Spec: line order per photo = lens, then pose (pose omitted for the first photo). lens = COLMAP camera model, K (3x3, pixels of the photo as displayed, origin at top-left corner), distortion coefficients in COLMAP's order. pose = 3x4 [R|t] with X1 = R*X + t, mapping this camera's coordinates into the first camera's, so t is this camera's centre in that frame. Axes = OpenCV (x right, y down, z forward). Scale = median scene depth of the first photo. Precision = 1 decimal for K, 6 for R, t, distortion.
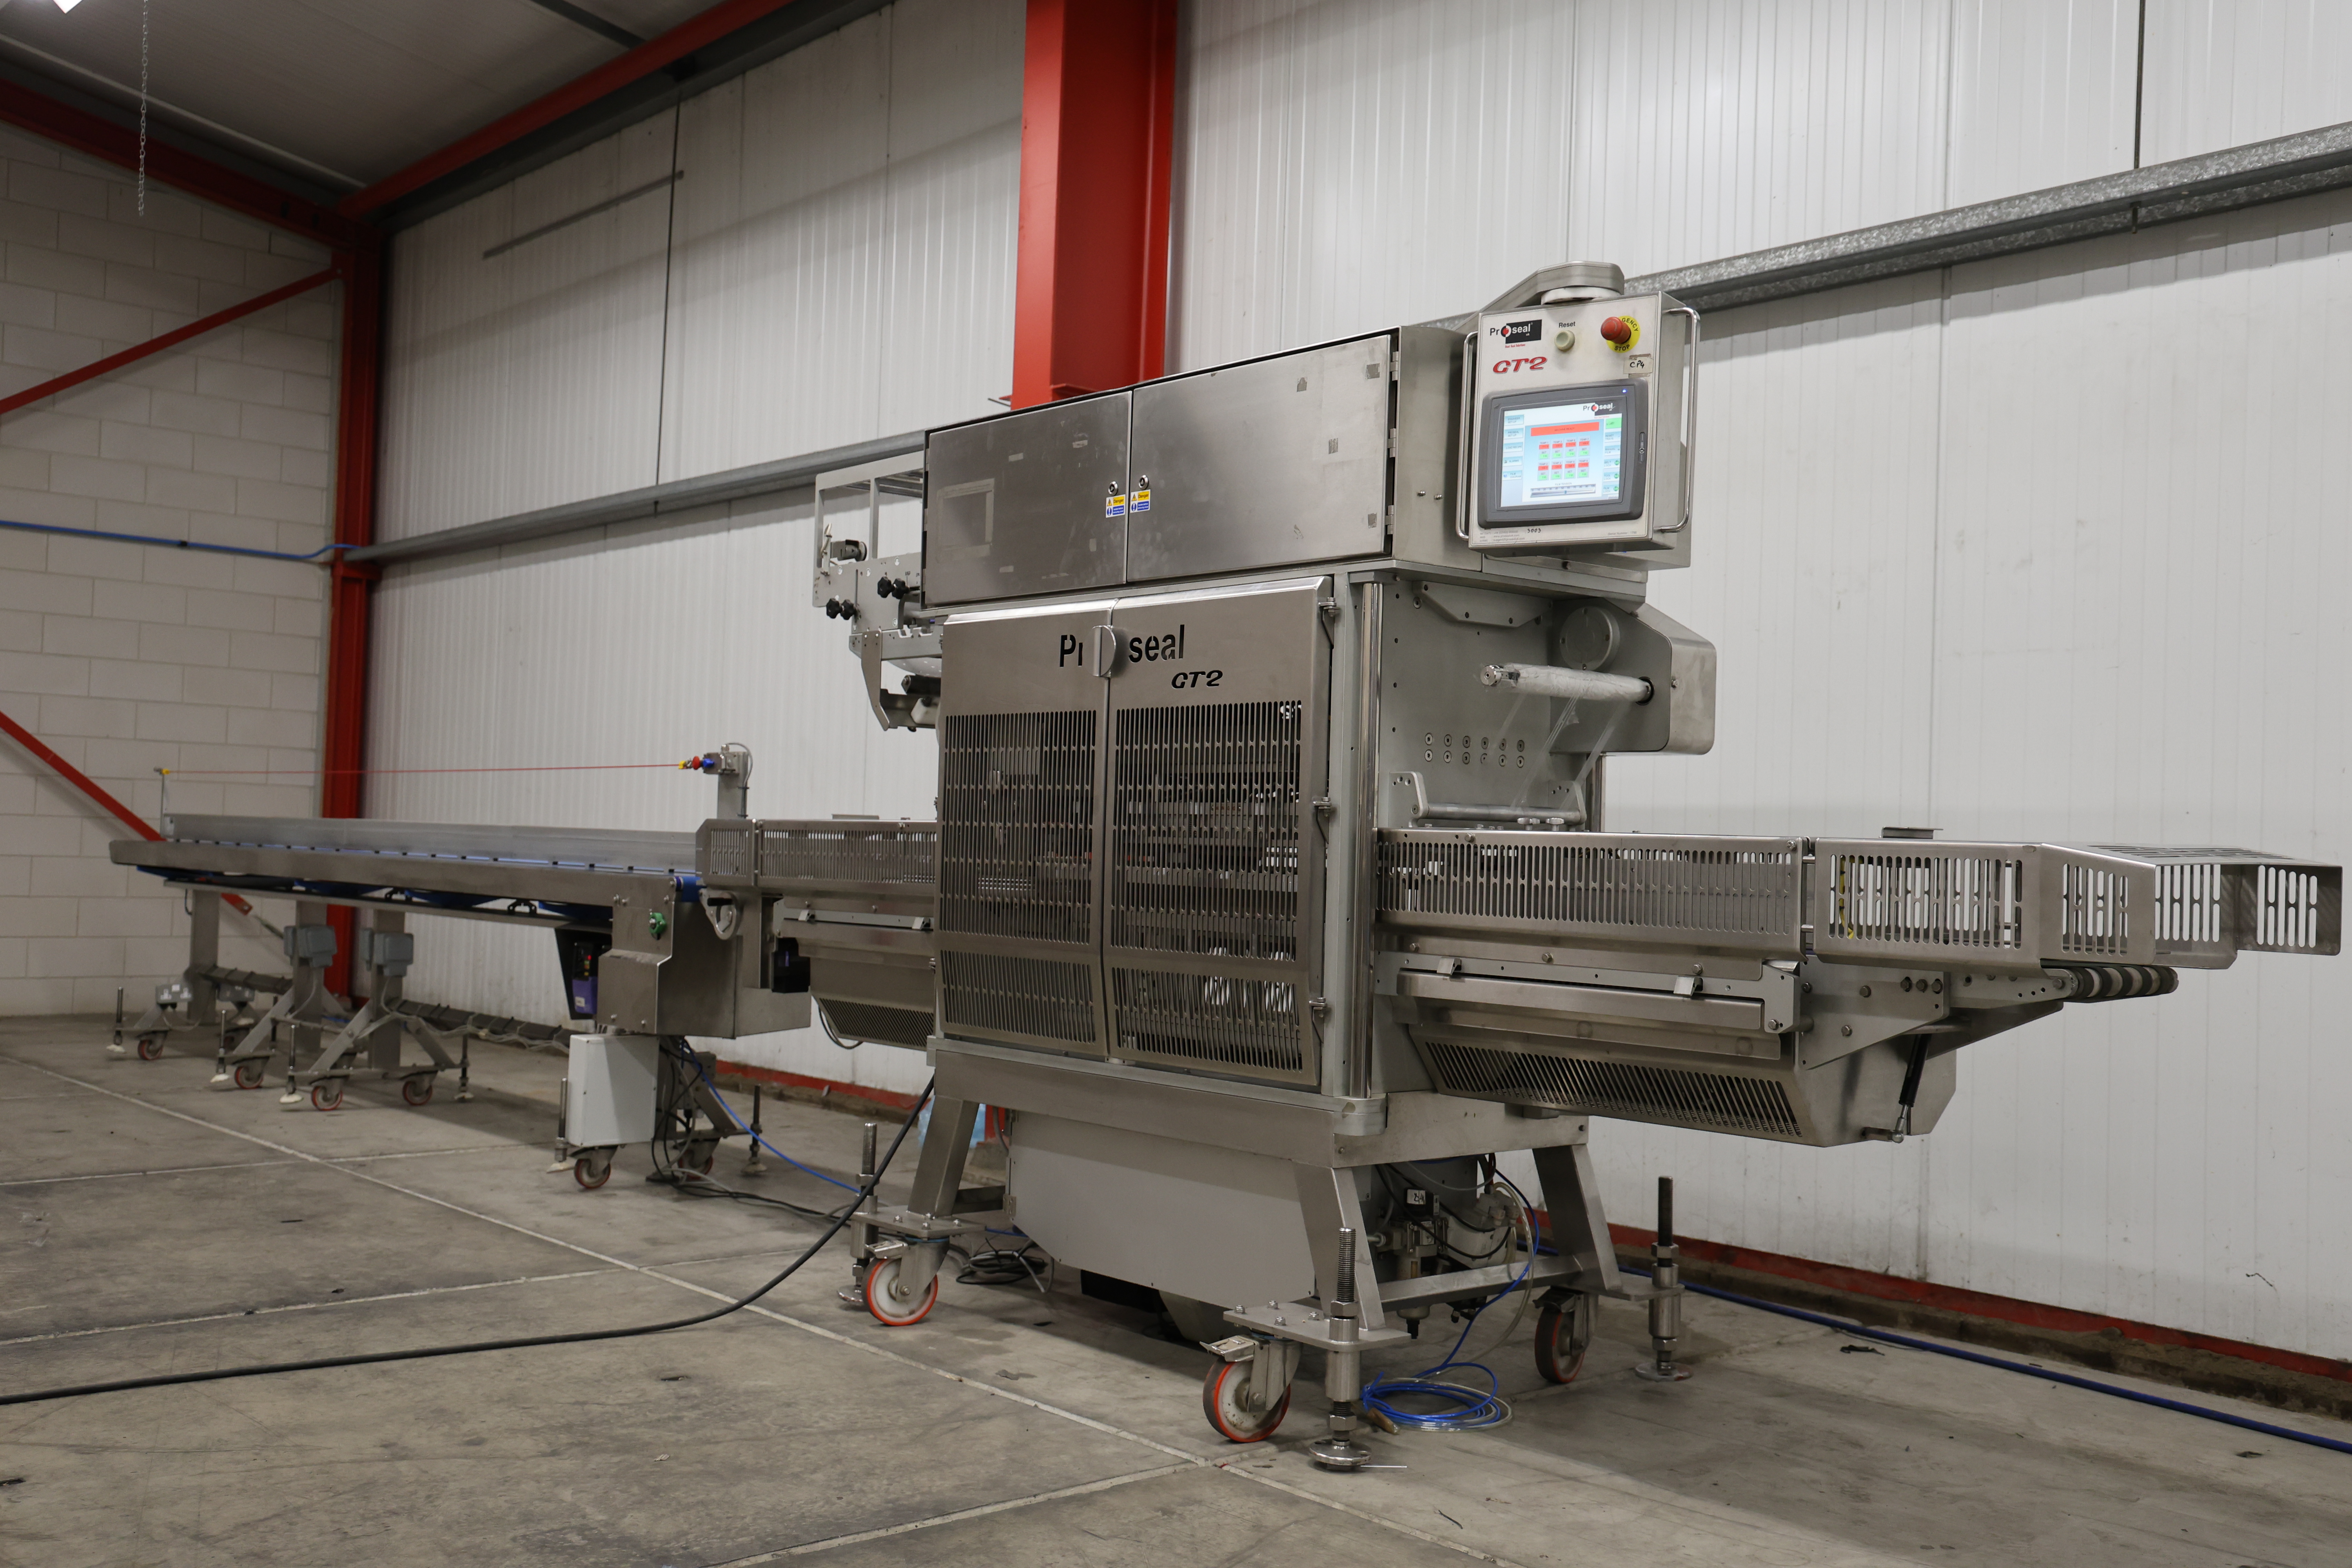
lens RADIAL K [[2277.0, 0, 1174.3], [0, 2277.0, 779.5], [0, 0, 1]] dist [0.018028, 0.000000]
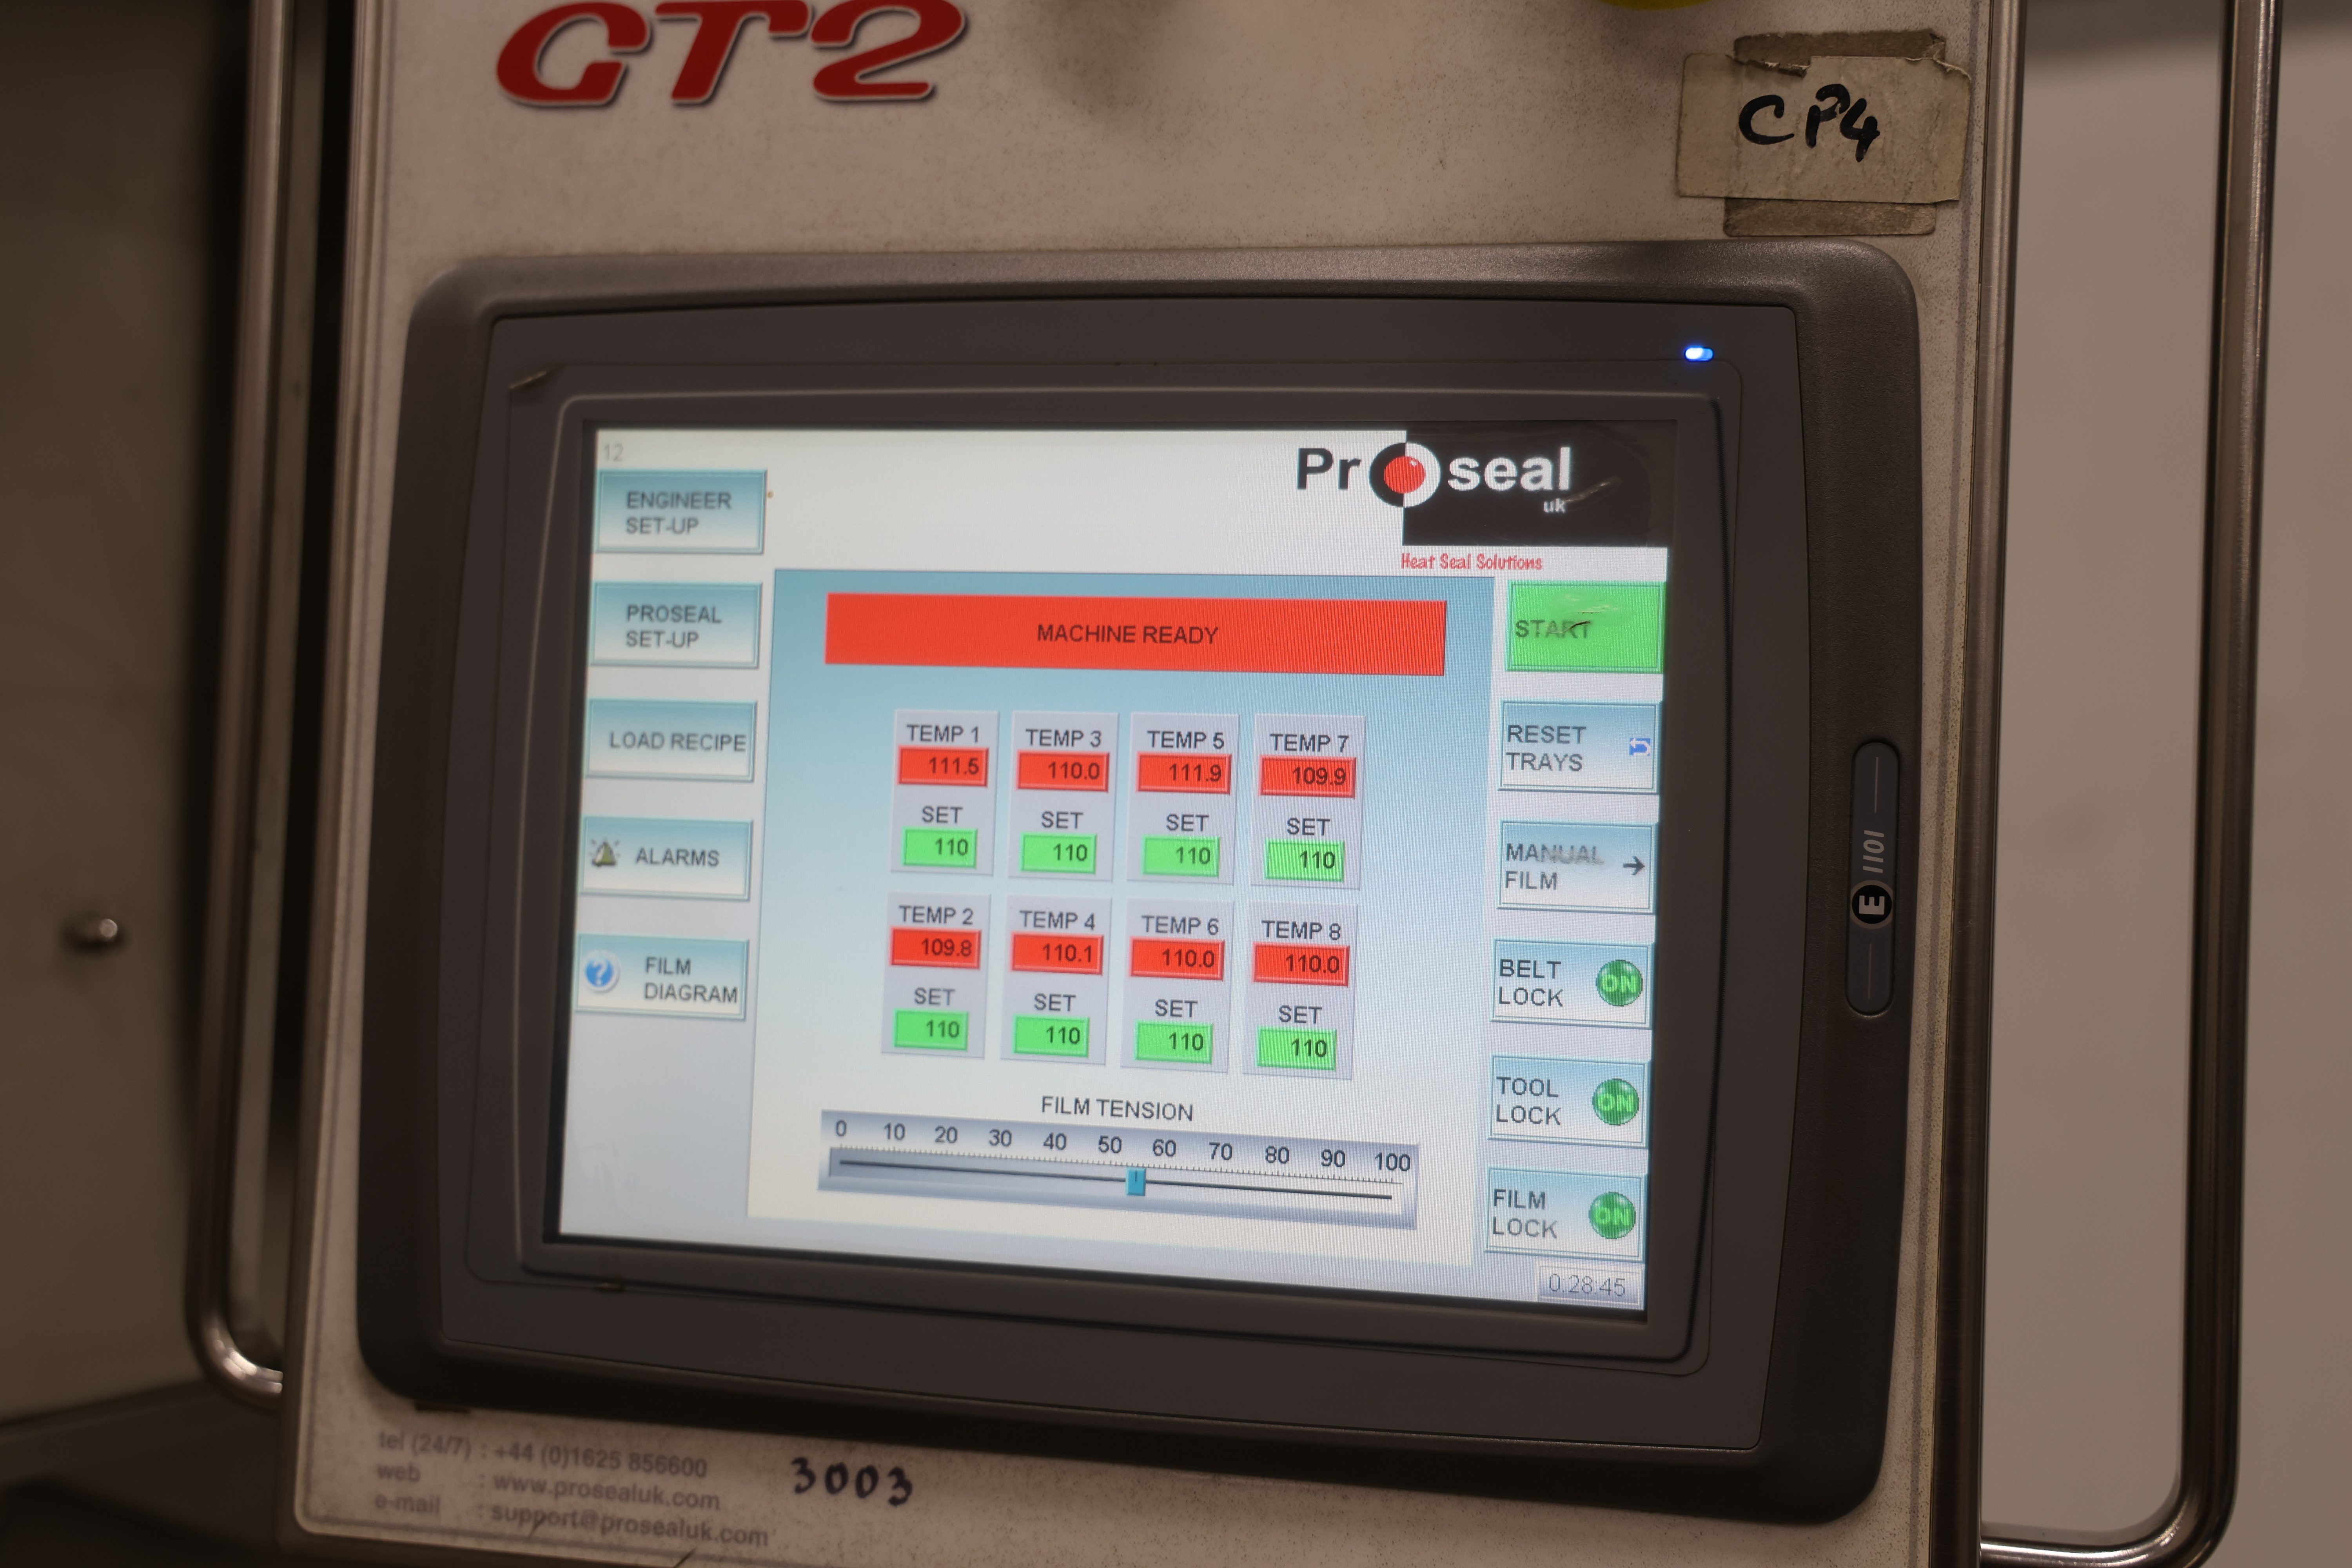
lens RADIAL K [[2966.0, 0, 1182.0], [0, 2966.0, 789.5], [0, 0, 1]] dist [0.081351, 0.000000]
pose [[0.928883, 0.005045, 0.370339, 0.103292], [-0.012226, 0.999780, 0.017046, -0.130185], [-0.370172, -0.020362, 0.928740, 0.752938]]
